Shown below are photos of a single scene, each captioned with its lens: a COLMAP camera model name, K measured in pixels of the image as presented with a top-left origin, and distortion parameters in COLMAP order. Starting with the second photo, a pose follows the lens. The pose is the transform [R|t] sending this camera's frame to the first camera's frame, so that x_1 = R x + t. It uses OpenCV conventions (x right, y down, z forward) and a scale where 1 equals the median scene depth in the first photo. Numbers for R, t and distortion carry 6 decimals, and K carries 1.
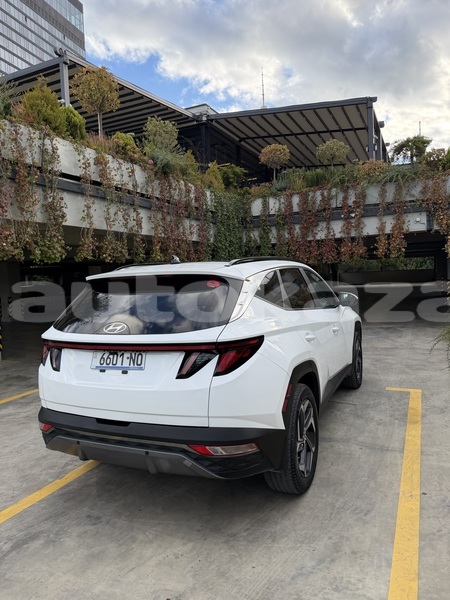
lens RADIAL K [[423.4, 0, 223.9], [0, 423.4, 302.2], [0, 0, 1]] dist [0.004860, -0.008387]
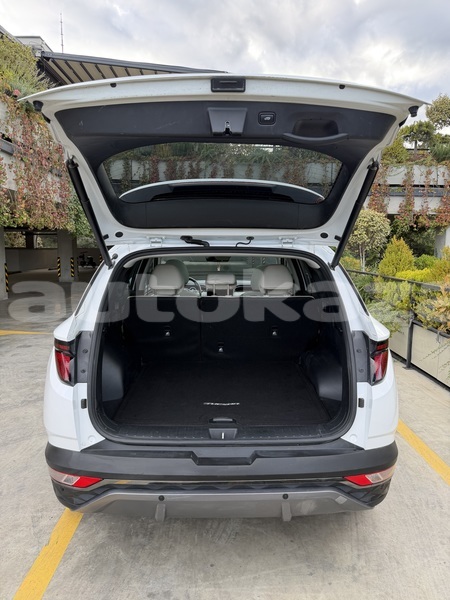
lens RADIAL K [[423.4, 0, 225.5], [0, 423.4, 298.6], [0, 0, 1]] dist [0.004860, -0.008387]
pose [[0.896627, -0.002729, 0.442778, -0.157748], [-0.022519, 0.998406, 0.051754, -0.005344], [-0.442213, -0.056375, 0.895136, 0.108695]]
